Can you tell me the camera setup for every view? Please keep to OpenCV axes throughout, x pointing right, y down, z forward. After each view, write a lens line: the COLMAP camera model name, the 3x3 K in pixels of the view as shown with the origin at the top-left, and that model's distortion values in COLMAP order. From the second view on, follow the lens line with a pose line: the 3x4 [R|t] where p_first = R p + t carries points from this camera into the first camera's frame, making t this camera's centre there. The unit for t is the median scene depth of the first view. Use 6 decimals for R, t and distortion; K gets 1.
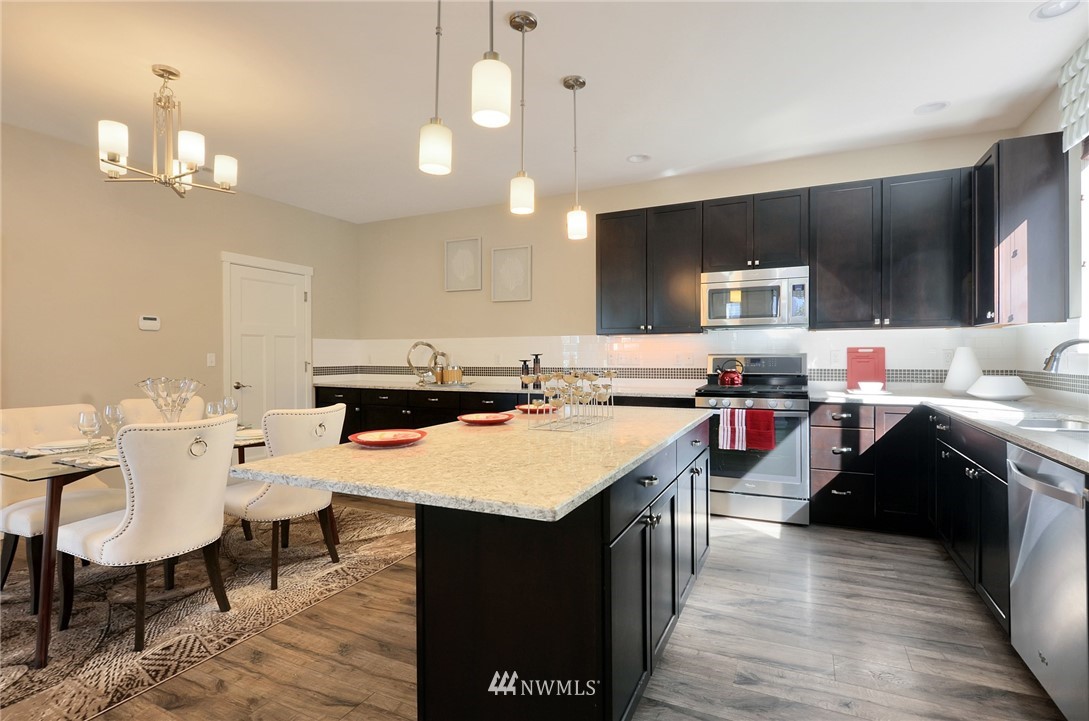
lens RADIAL K [[531.6, 0, 549.9], [0, 531.6, 356.9], [0, 0, 1]] dist [-0.004821, -0.003292]
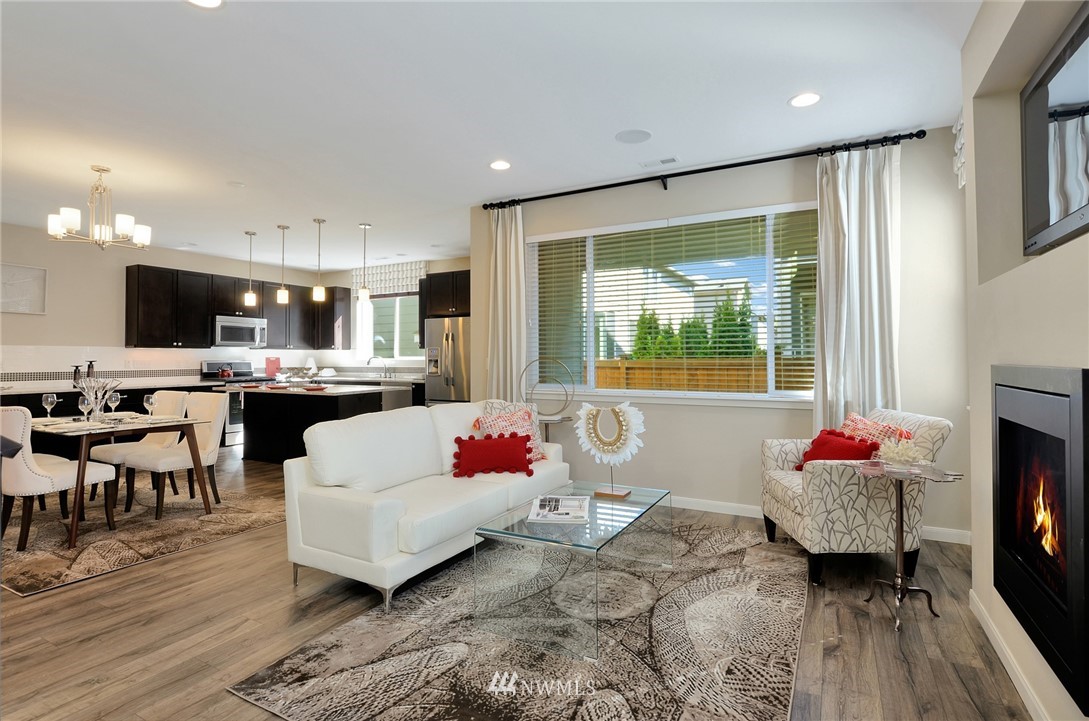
lens RADIAL K [[531.6, 0, 548.4], [0, 531.6, 345.7], [0, 0, 1]] dist [-0.004821, -0.003292]
pose [[0.025762, 0.026533, 0.999316, -1.545602], [0.005591, 0.999628, -0.026686, -0.001851], [-0.999652, 0.006275, 0.025604, -0.174525]]
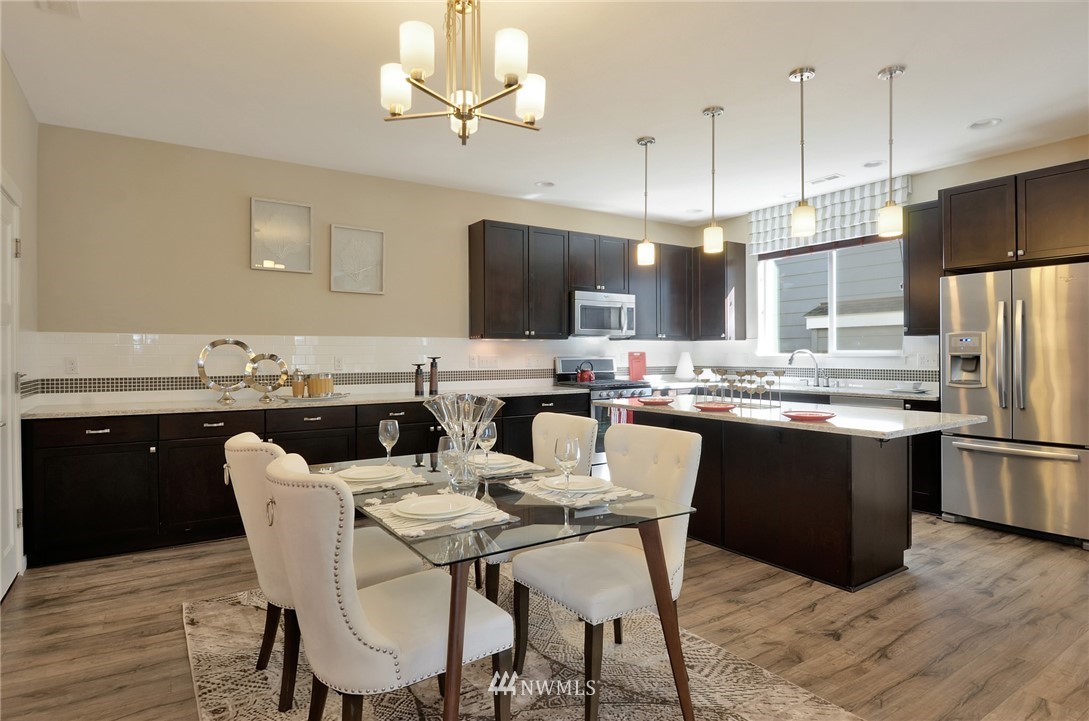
lens RADIAL K [[608.1, 0, 549.6], [0, 608.1, 352.9], [0, 0, 1]] dist [0.006494, -0.000759]
pose [[0.501765, 0.003412, 0.864997, -1.000621], [0.003182, 0.999978, -0.005791, -0.007152], [-0.864998, 0.005658, 0.501743, 0.365762]]
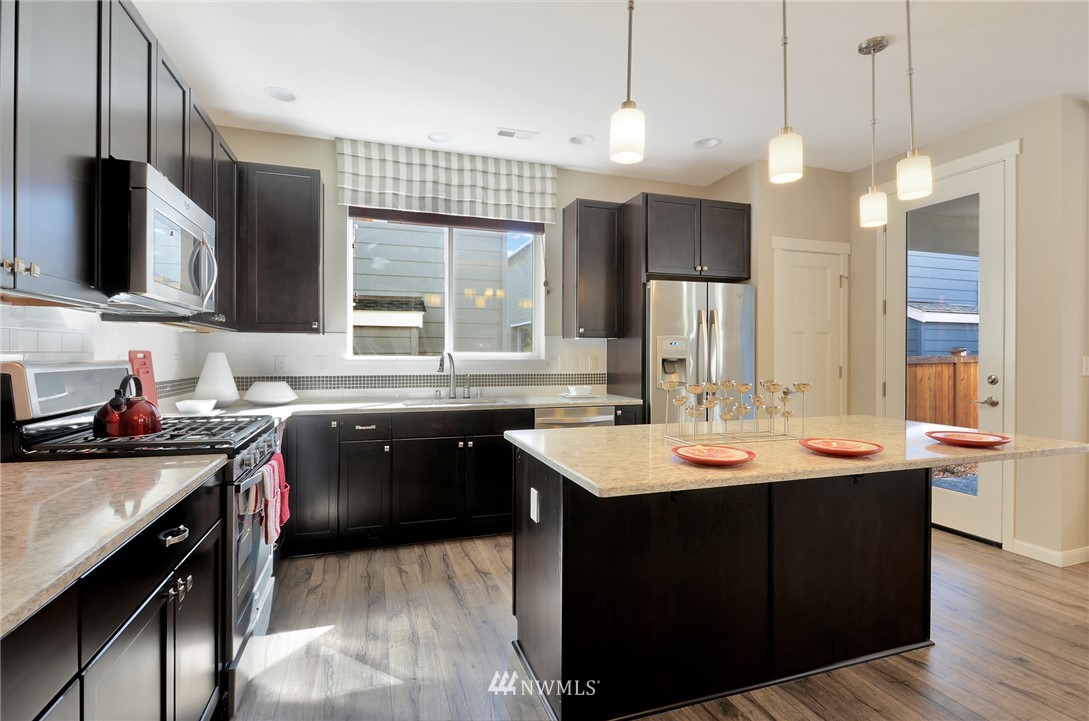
lens RADIAL K [[531.6, 0, 550.2], [0, 531.6, 355.3], [0, 0, 1]] dist [-0.004821, -0.003292]
pose [[-0.707149, 0.002301, 0.707060, -0.226572], [0.000515, 0.999996, -0.002739, -0.009939], [-0.707064, -0.001573, -0.707148, 1.123086]]
